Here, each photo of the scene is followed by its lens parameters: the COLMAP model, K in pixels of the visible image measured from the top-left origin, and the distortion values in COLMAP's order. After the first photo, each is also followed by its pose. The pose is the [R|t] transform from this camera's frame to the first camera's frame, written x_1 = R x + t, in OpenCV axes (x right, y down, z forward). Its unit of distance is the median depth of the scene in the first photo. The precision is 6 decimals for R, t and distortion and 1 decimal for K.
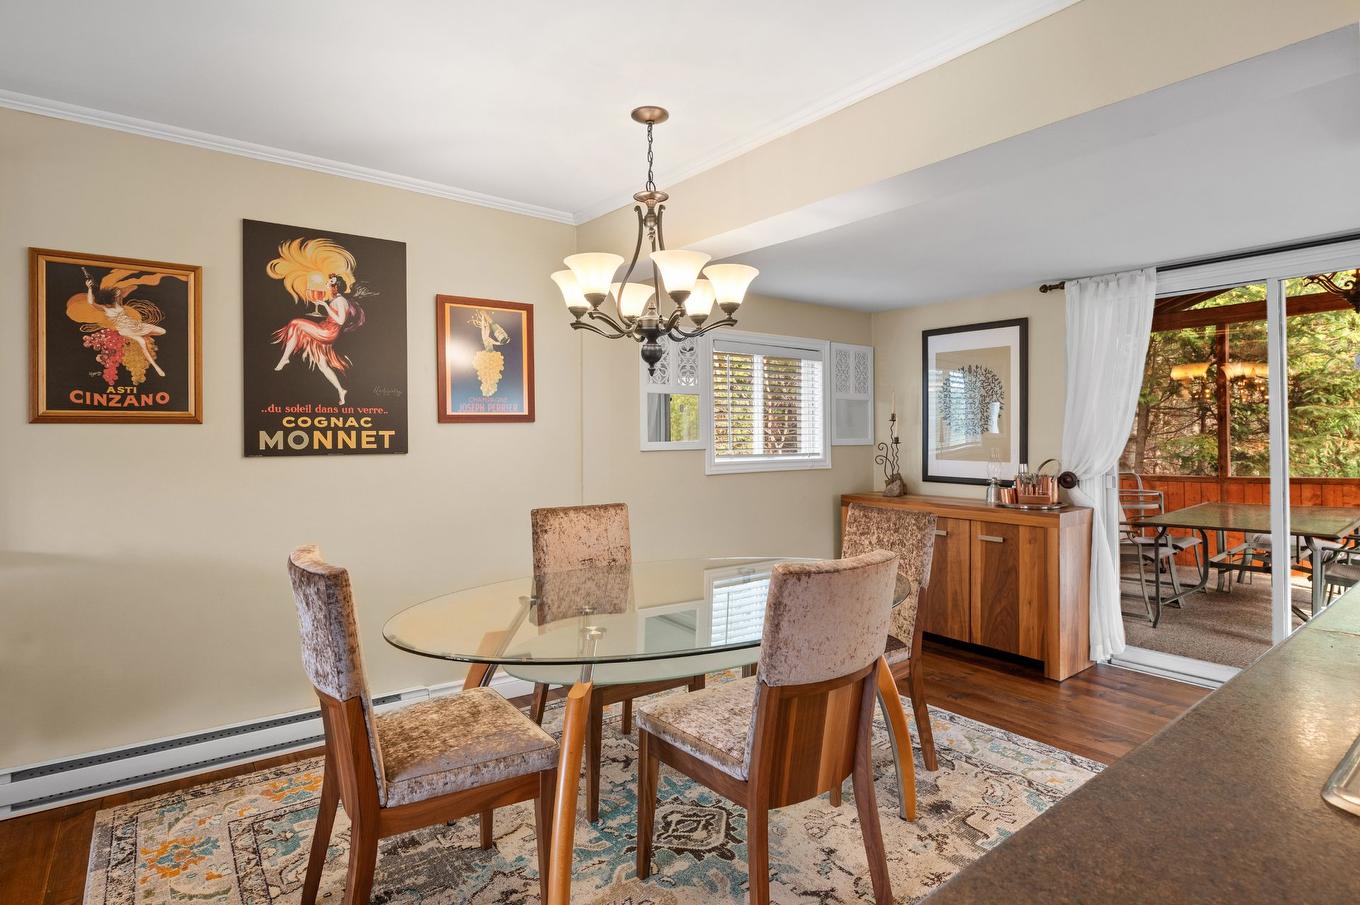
lens RADIAL K [[699.0, 0, 667.1], [0, 699.0, 435.6], [0, 0, 1]] dist [-0.007150, 0.001608]
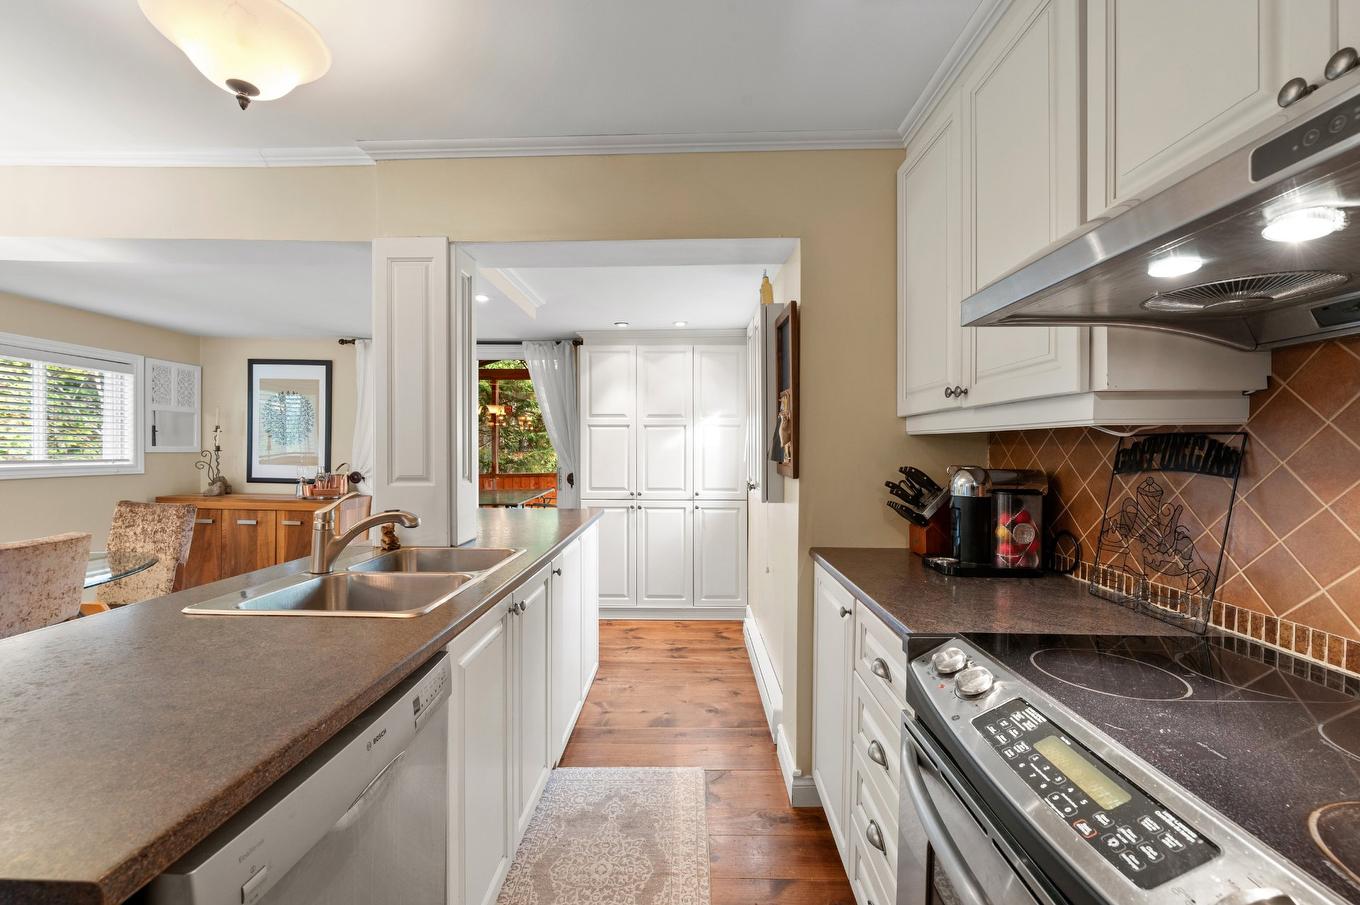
lens RADIAL K [[546.7, 0, 680.3], [0, 546.7, 453.8], [0, 0, 1]] dist [-0.004180, -0.000878]
pose [[0.615822, 0.006453, 0.787859, 0.102883], [-0.015288, 0.999876, 0.003760, 0.000396], [-0.787737, -0.014360, 0.615844, -0.231084]]
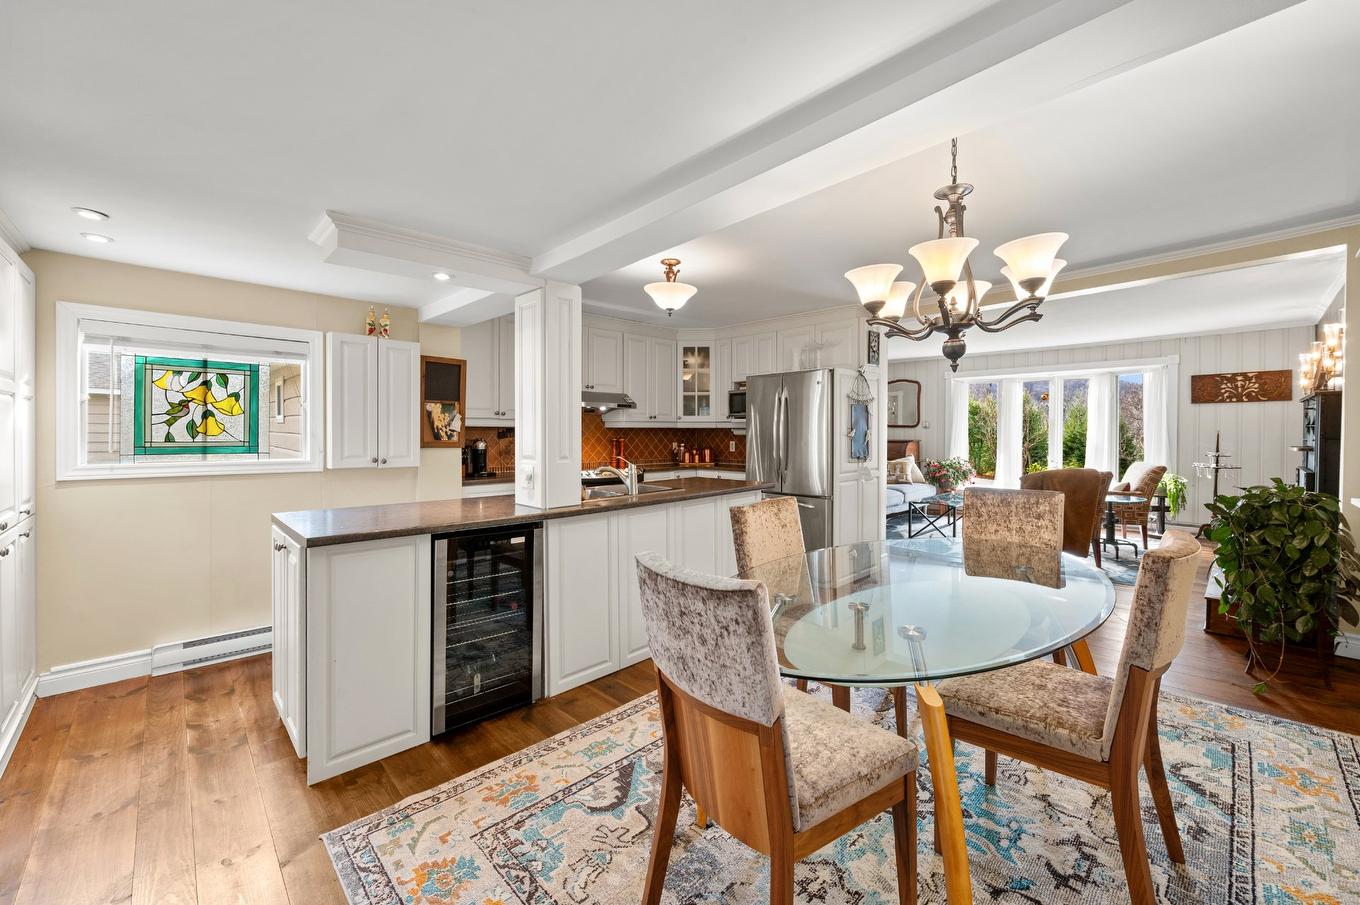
lens RADIAL K [[546.7, 0, 676.0], [0, 546.7, 441.1], [0, 0, 1]] dist [-0.004180, -0.000878]
pose [[-0.994207, 0.011035, -0.106914, 0.285791], [0.009214, 0.999804, 0.017515, -0.003013], [0.107086, 0.016428, -0.994114, 1.090755]]
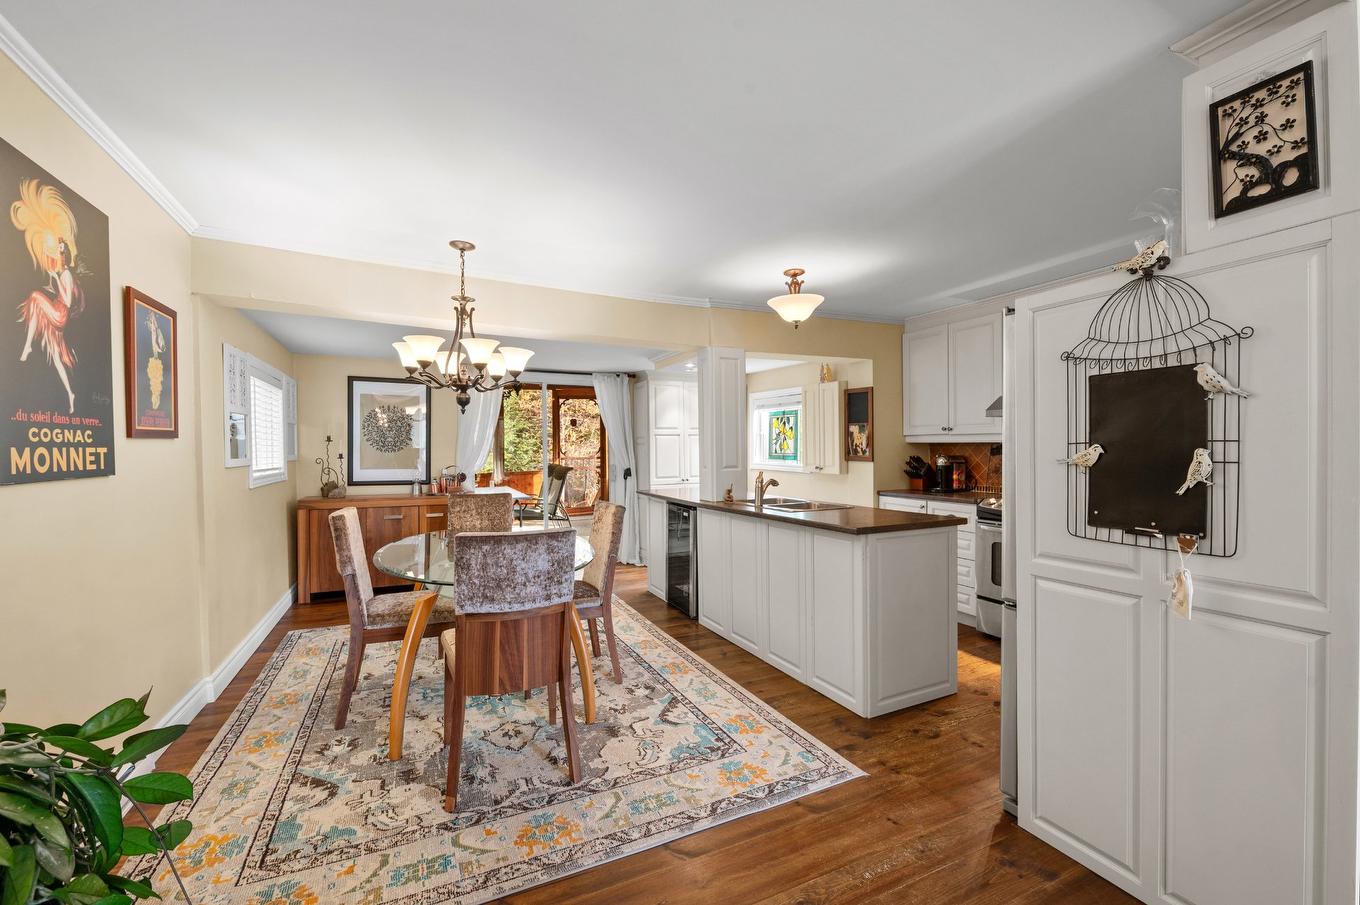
lens RADIAL K [[546.7, 0, 684.7], [0, 546.7, 459.7], [0, 0, 1]] dist [-0.004180, -0.000878]
pose [[0.195134, -0.015734, 0.980650, -0.706157], [0.002796, 0.999876, 0.015486, -0.000654], [-0.980773, -0.000280, 0.195154, 0.176509]]
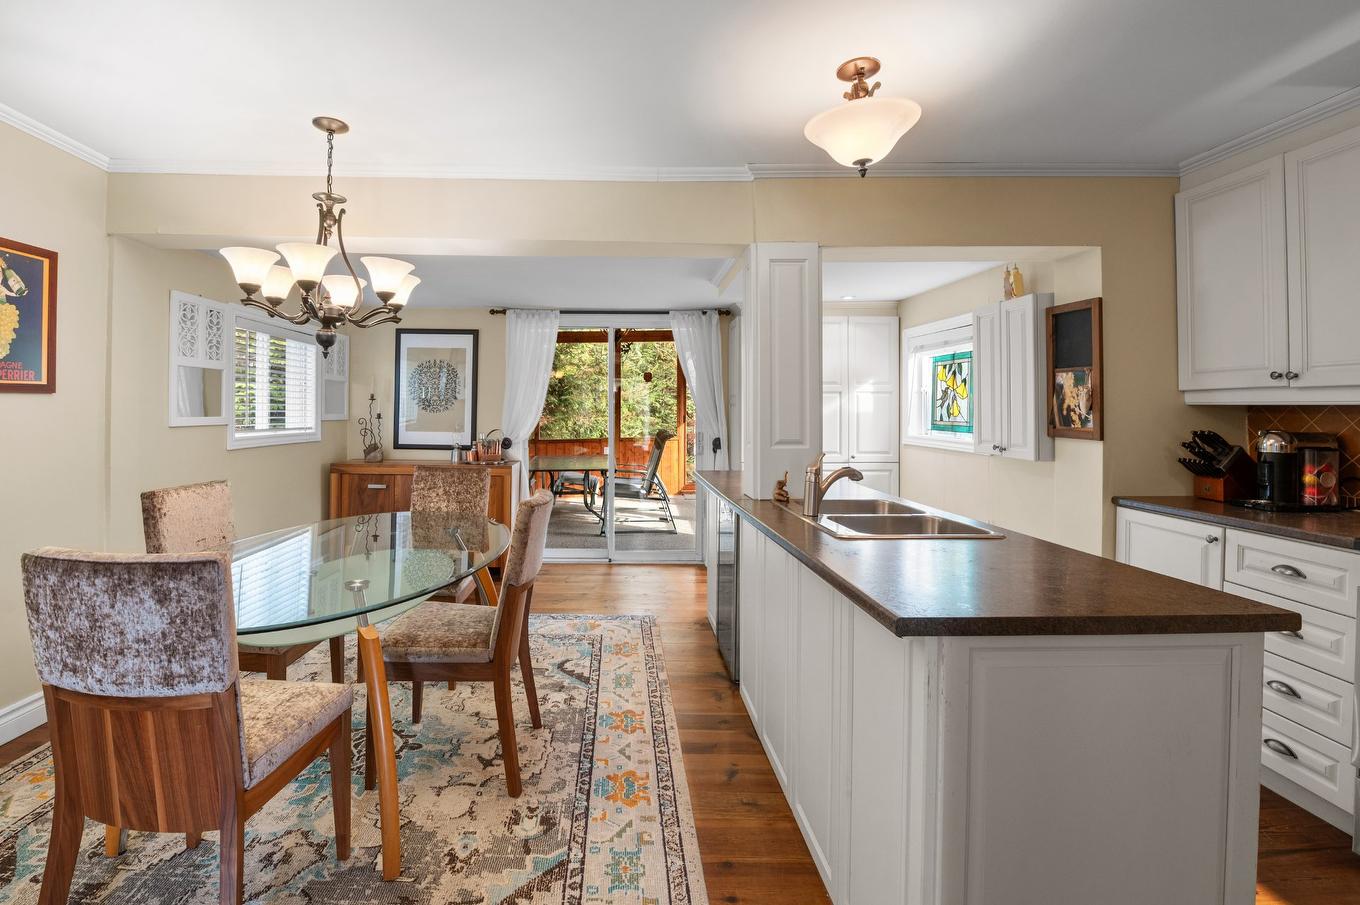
lens RADIAL K [[602.6, 0, 622.4], [0, 602.6, 411.1], [0, 0, 1]] dist [-0.029199, 0.001815]
pose [[0.601471, 0.009934, 0.798833, -0.312730], [-0.010297, 0.999936, -0.004681, -0.001467], [-0.798829, -0.005410, 0.601534, 0.033576]]
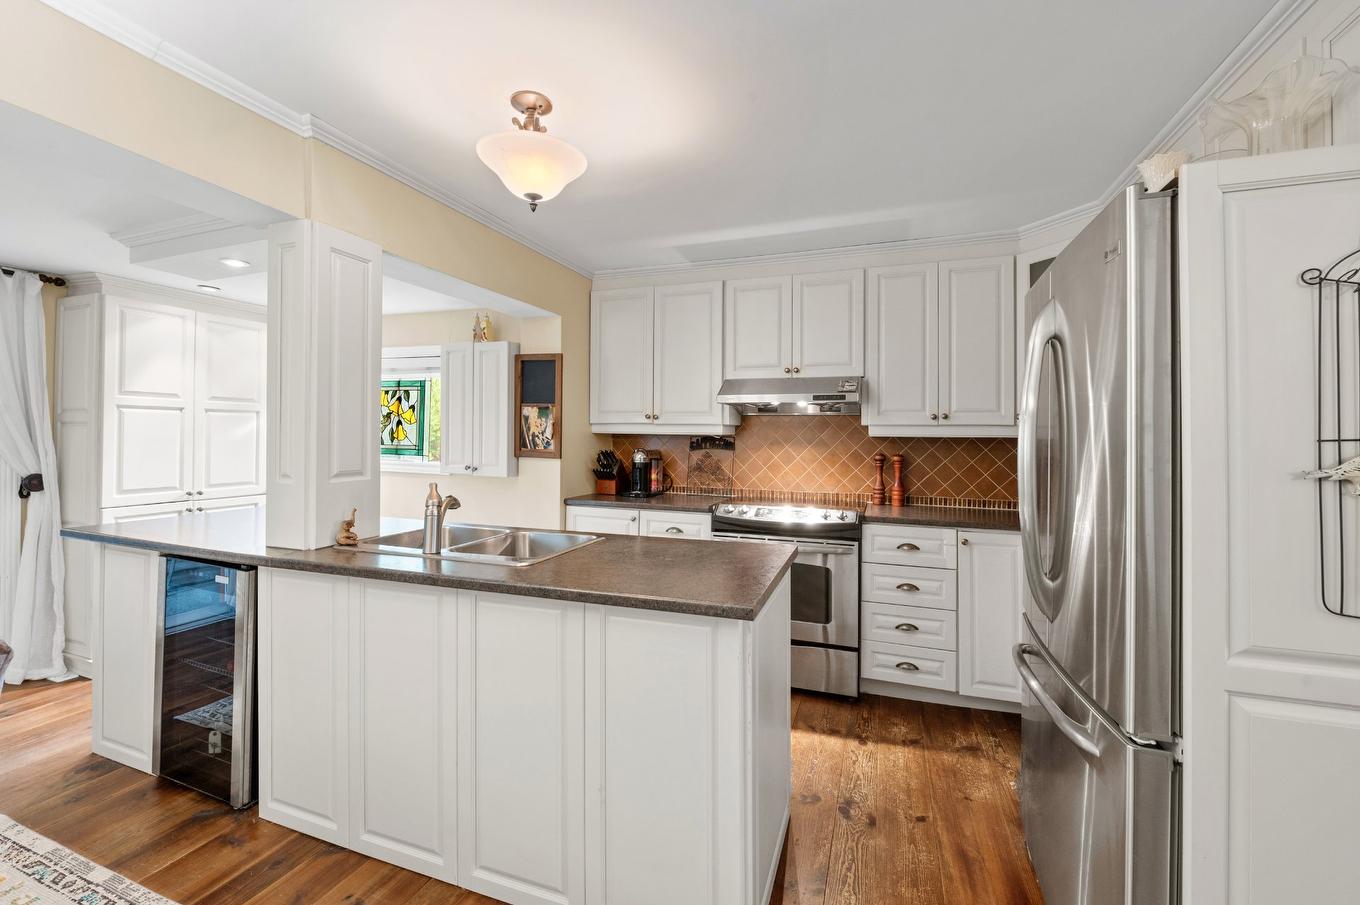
lens RADIAL K [[546.7, 0, 678.9], [0, 546.7, 434.1], [0, 0, 1]] dist [-0.004180, -0.000878]
pose [[-0.540403, 0.008662, 0.841362, -0.257583], [-0.008630, 0.999837, -0.015837, -0.003012], [-0.841362, -0.015820, -0.540241, 0.314800]]
